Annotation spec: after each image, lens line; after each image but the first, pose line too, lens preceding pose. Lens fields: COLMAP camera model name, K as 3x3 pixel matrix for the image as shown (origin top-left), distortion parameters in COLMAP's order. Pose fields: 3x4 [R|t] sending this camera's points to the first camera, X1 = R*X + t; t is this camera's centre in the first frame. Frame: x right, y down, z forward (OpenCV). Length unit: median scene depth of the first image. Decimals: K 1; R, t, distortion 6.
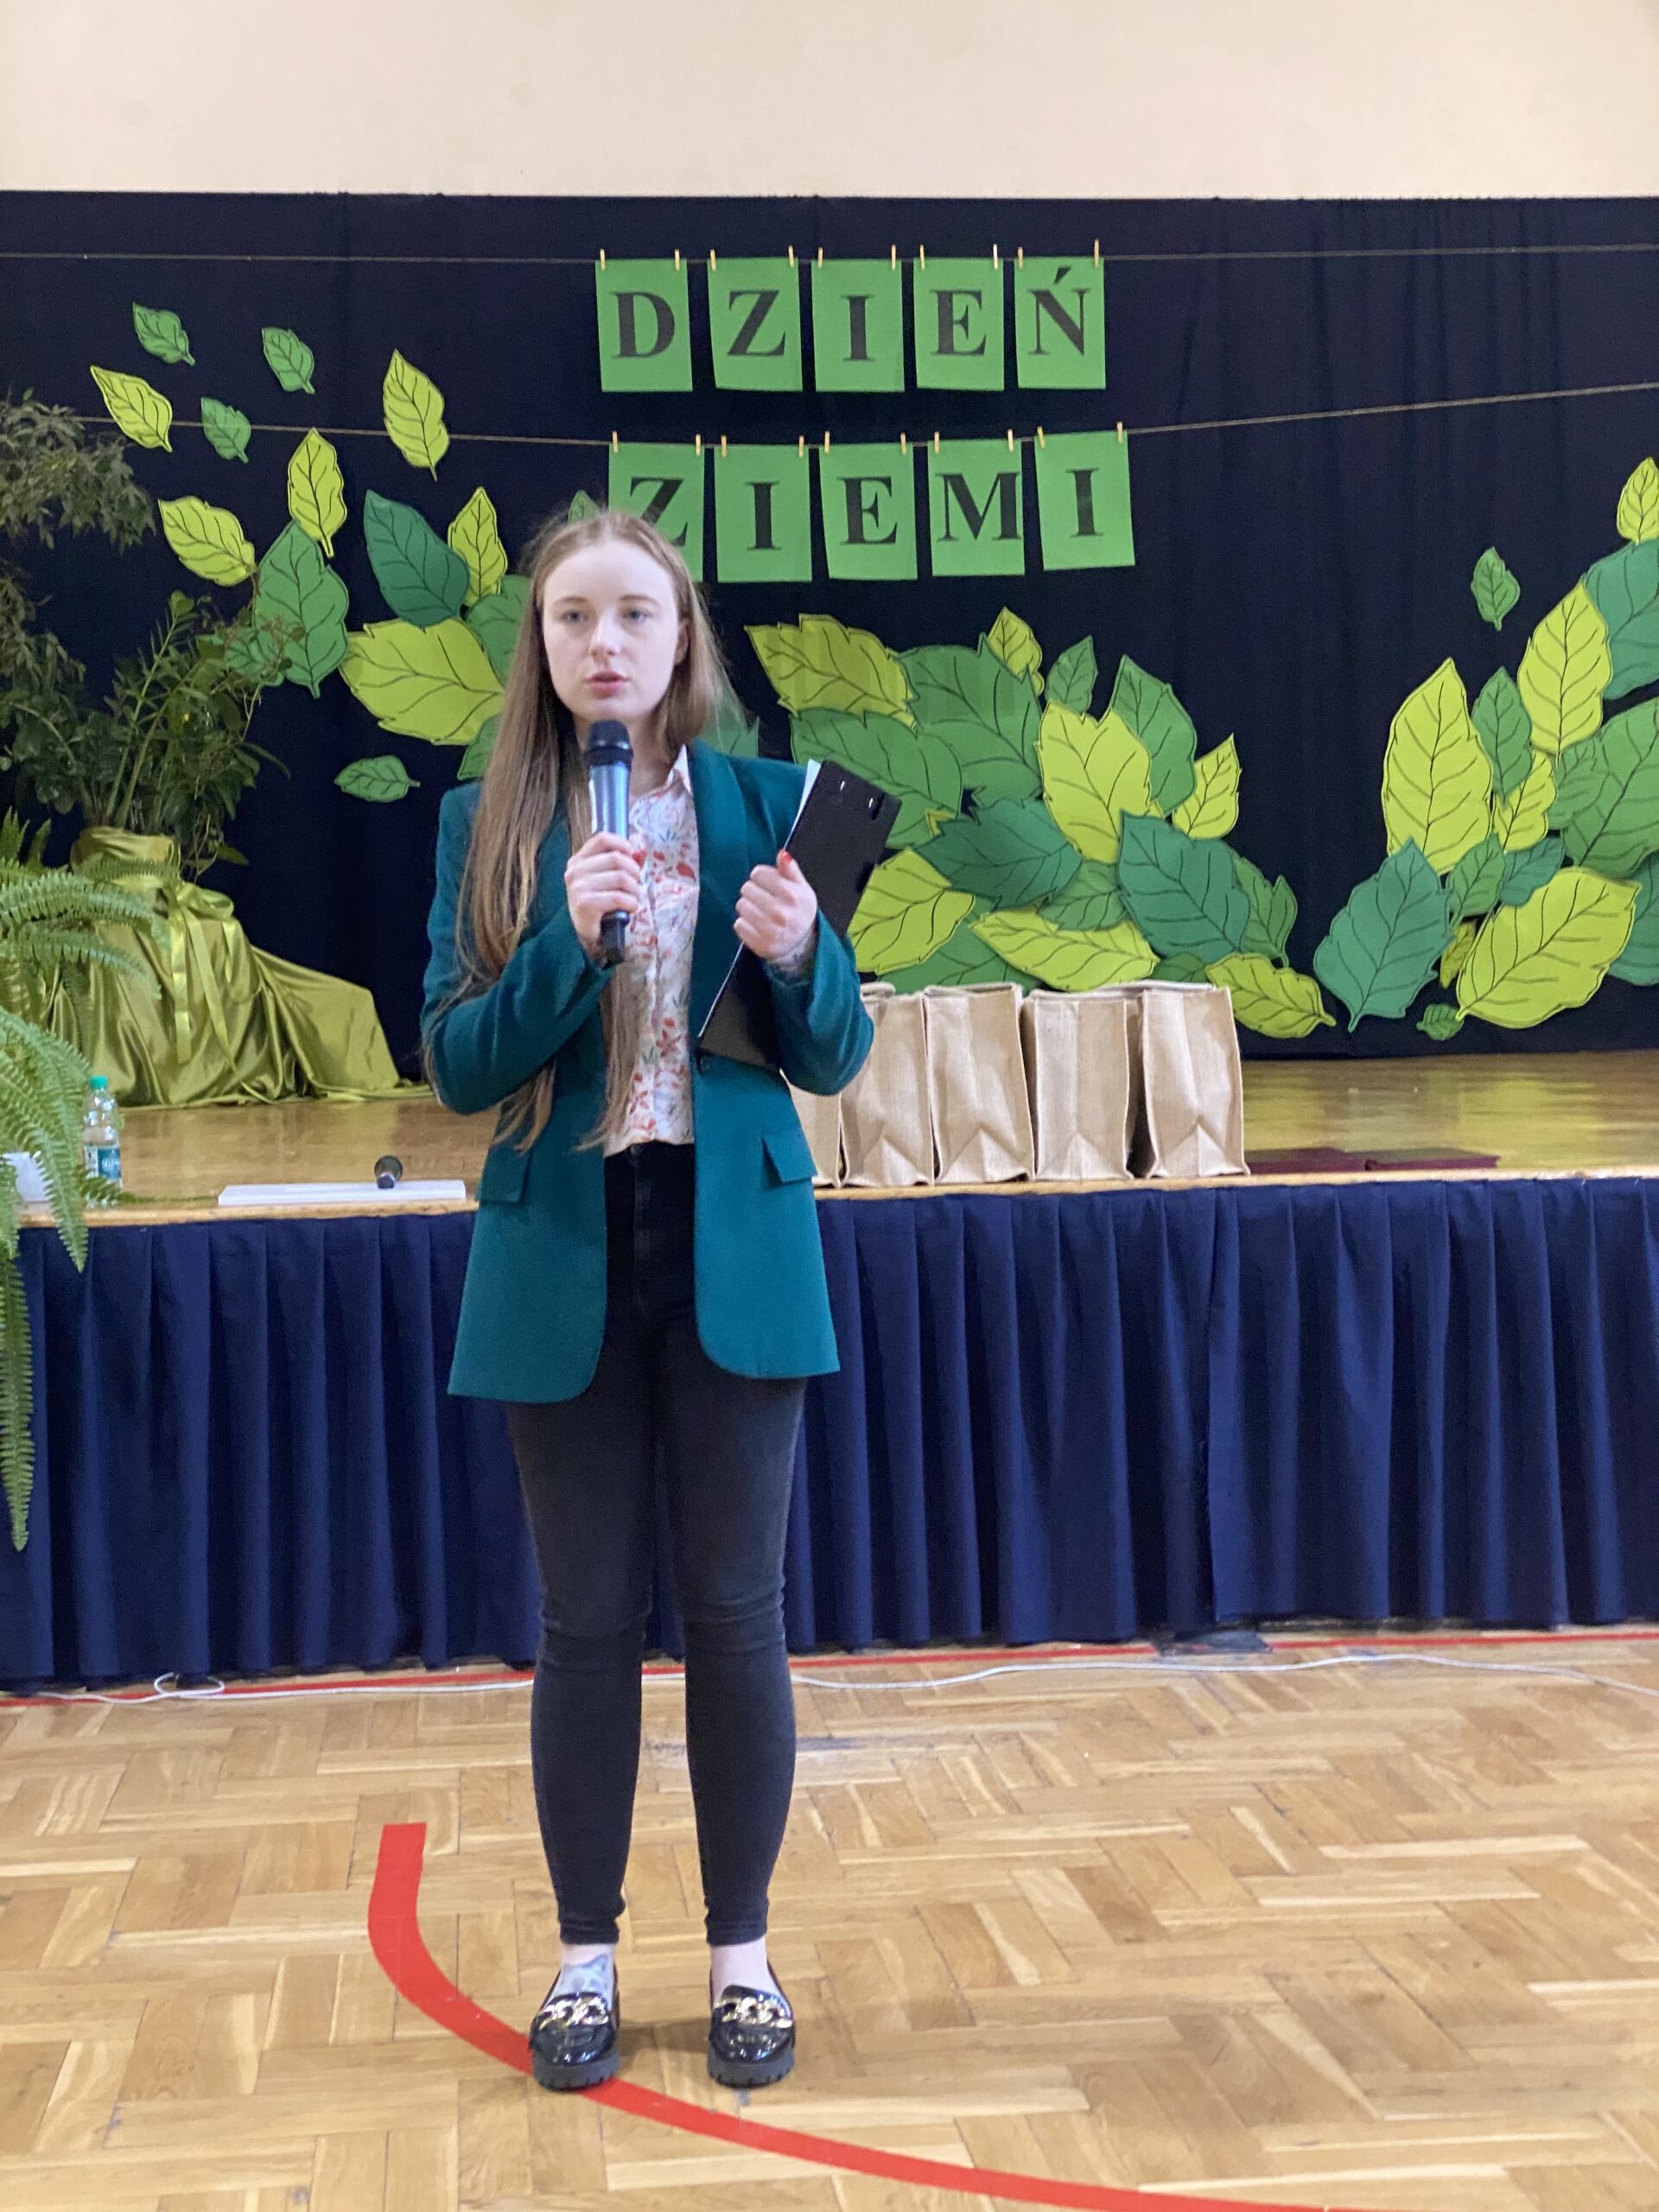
lens RADIAL K [[3305.7, 0, 873.4], [0, 3305.7, 1141.5], [0, 0, 1]] dist [0.122808, -0.069990]
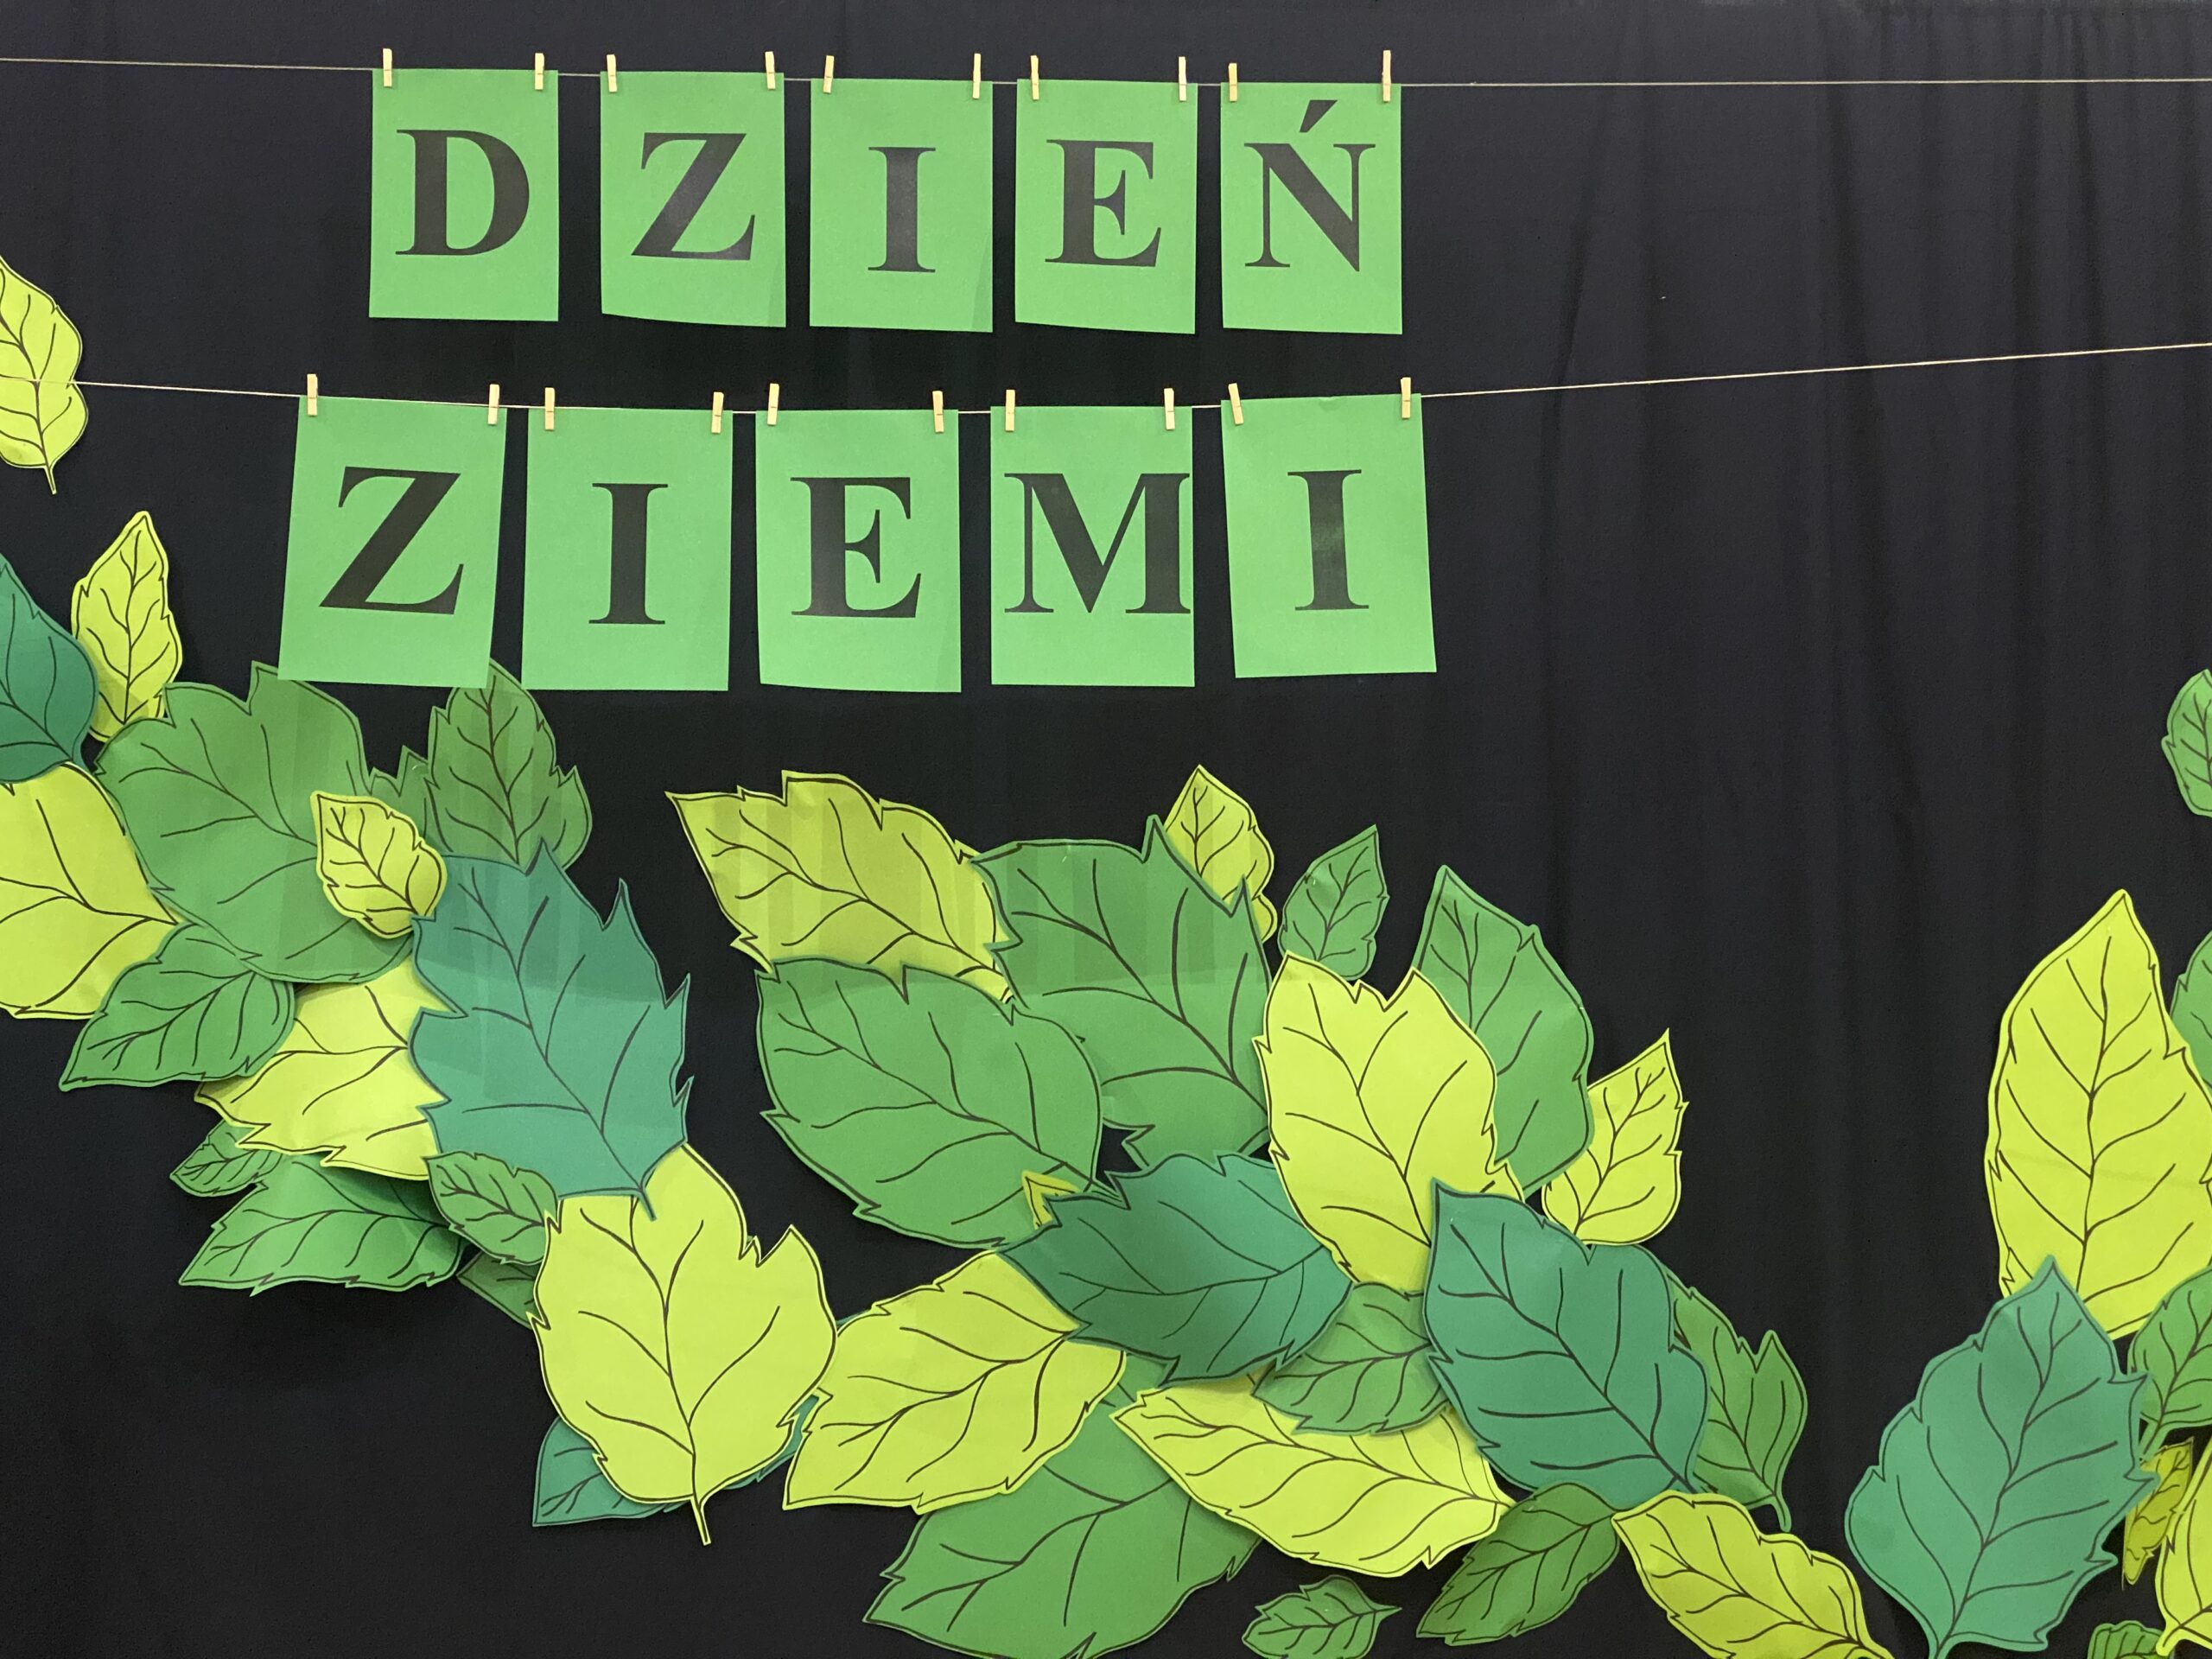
lens RADIAL K [[3305.7, 0, 1111.7], [0, 3305.7, 767.2], [0, 0, 1]] dist [0.122808, -0.069990]
pose [[0.996033, 0.017724, -0.087202, 0.071430], [-0.032657, 0.984392, -0.172934, -0.076741], [0.082776, 0.175096, 0.981065, 0.527301]]
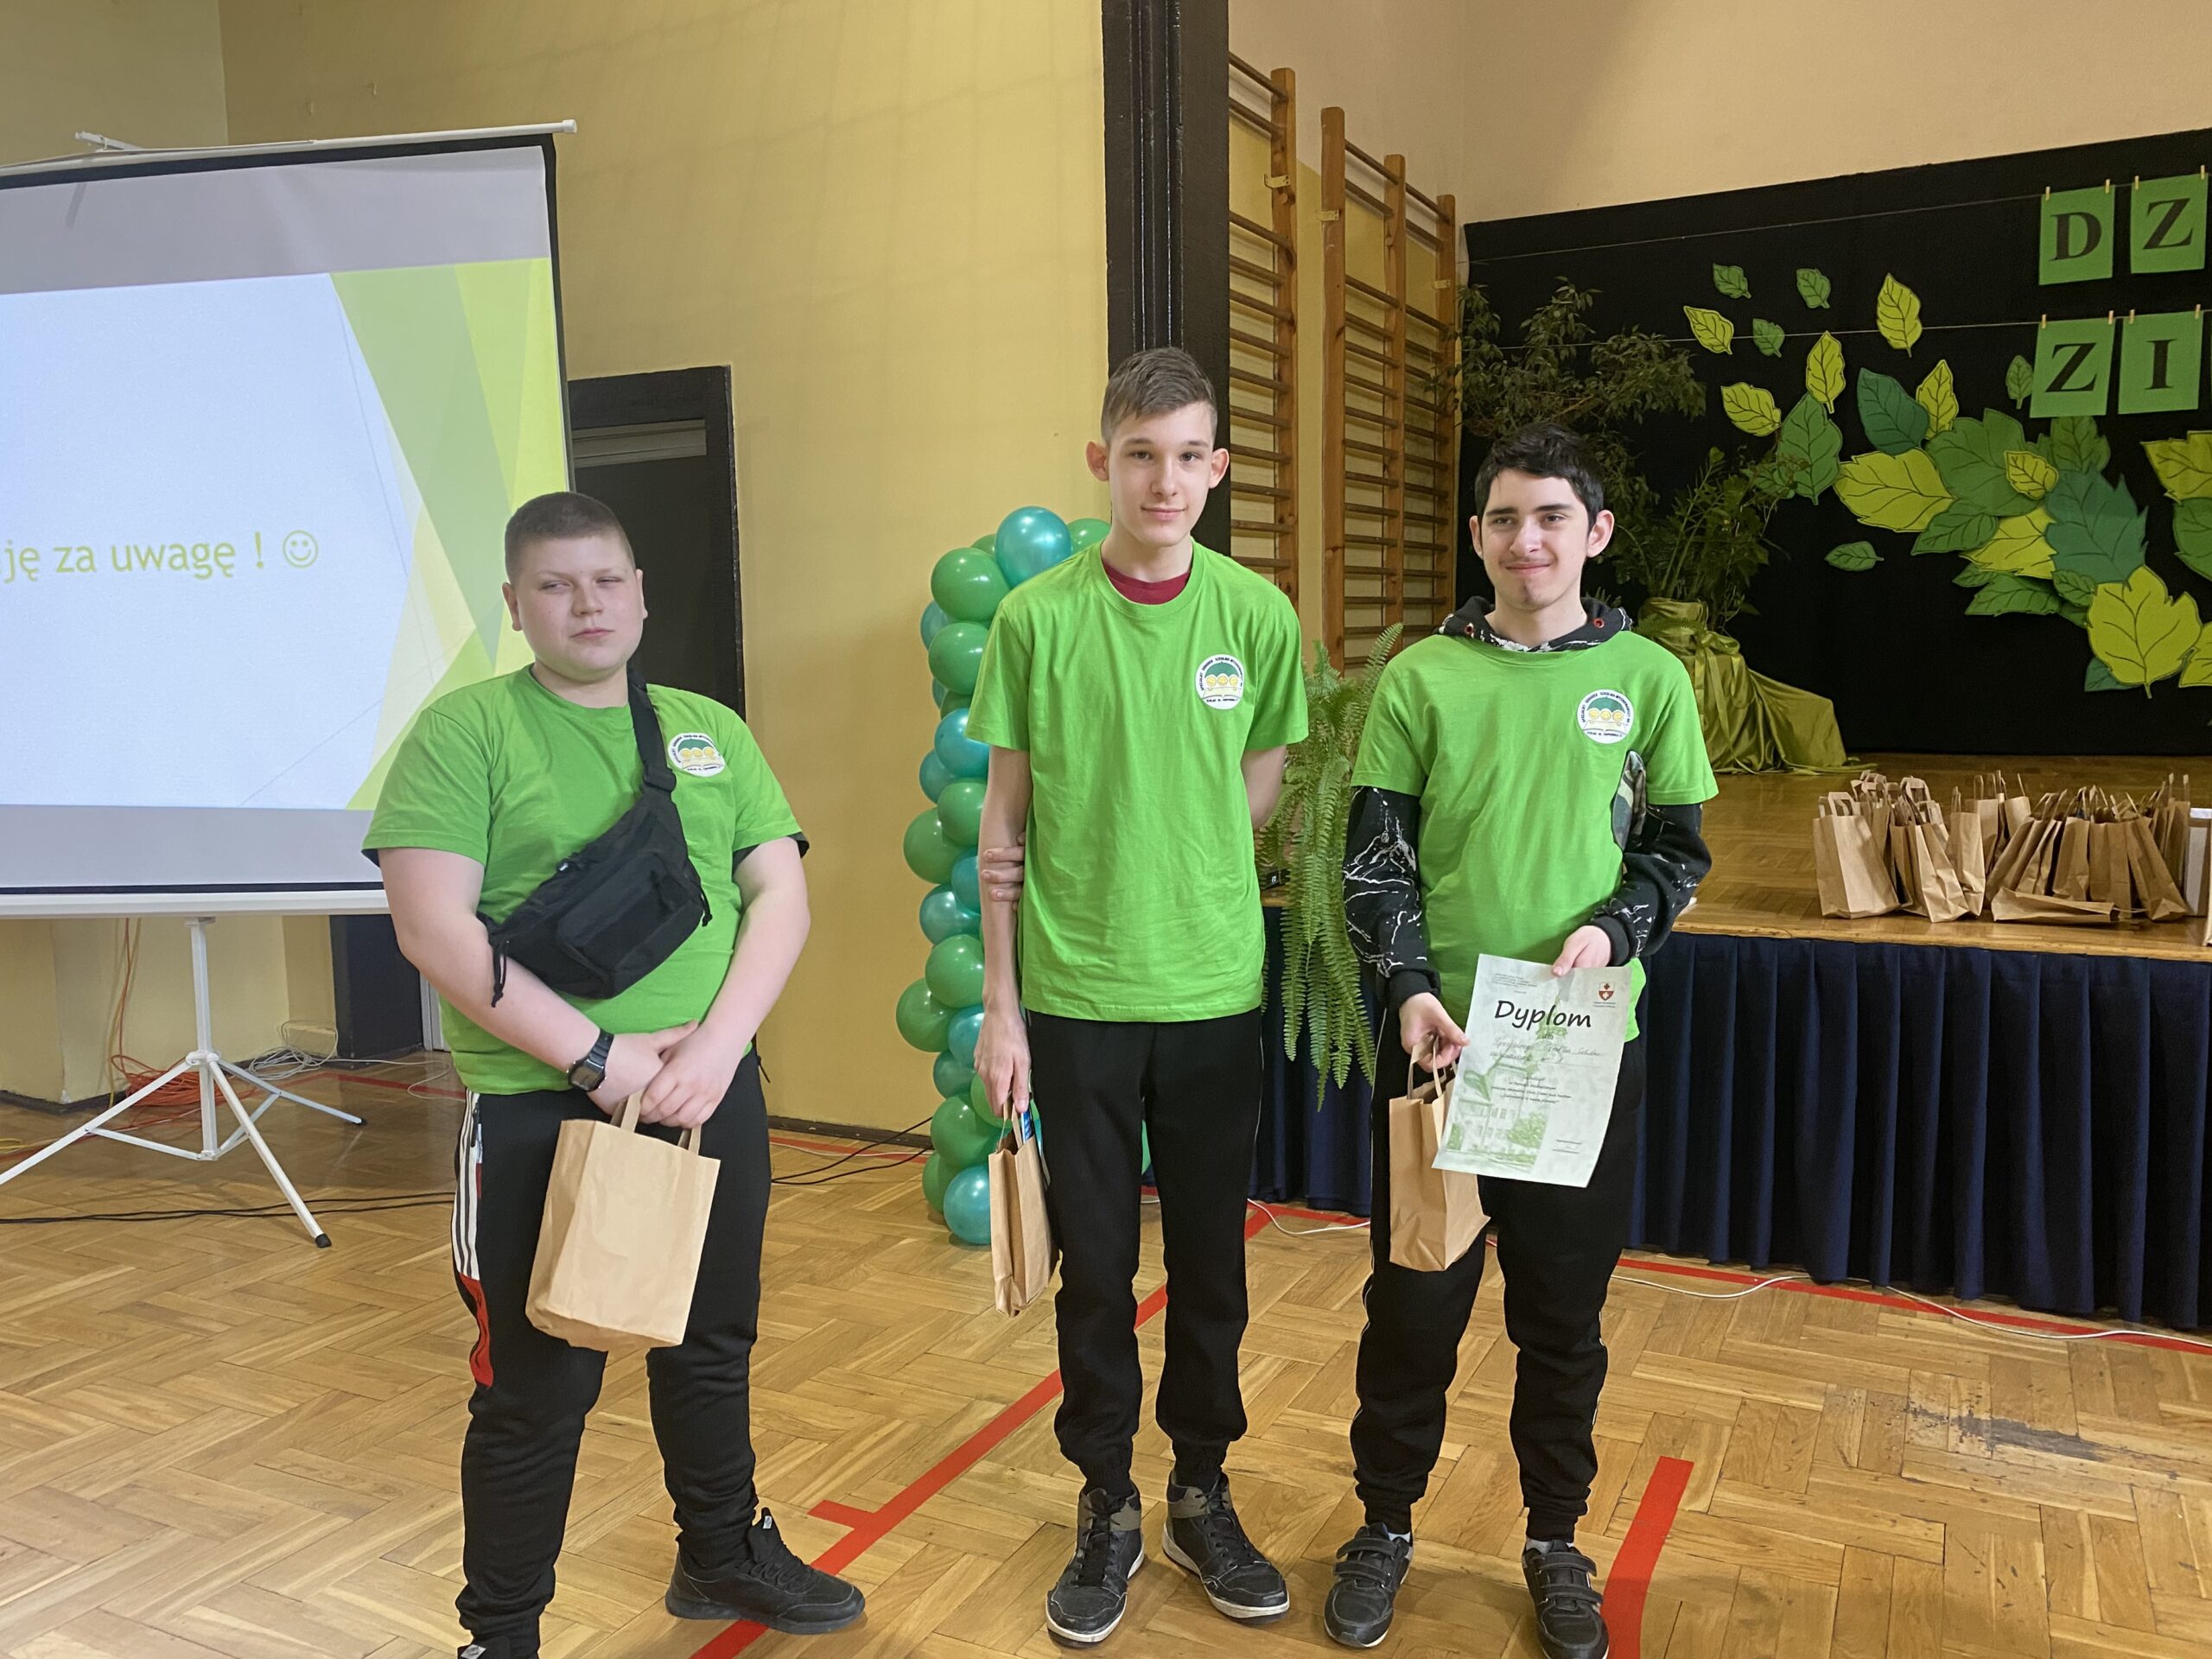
lens RADIAL K [[1709.3, 0, 1102.9], [0, 1709.3, 835.0], [0, 0, 1]] dist [0.010476, 0.000765]
pose [[0.831037, 0.072800, -0.551433, 0.009388], [-0.032295, 0.996040, 0.082827, -0.034777], [0.555279, -0.051024, 0.830097, 0.136420]]
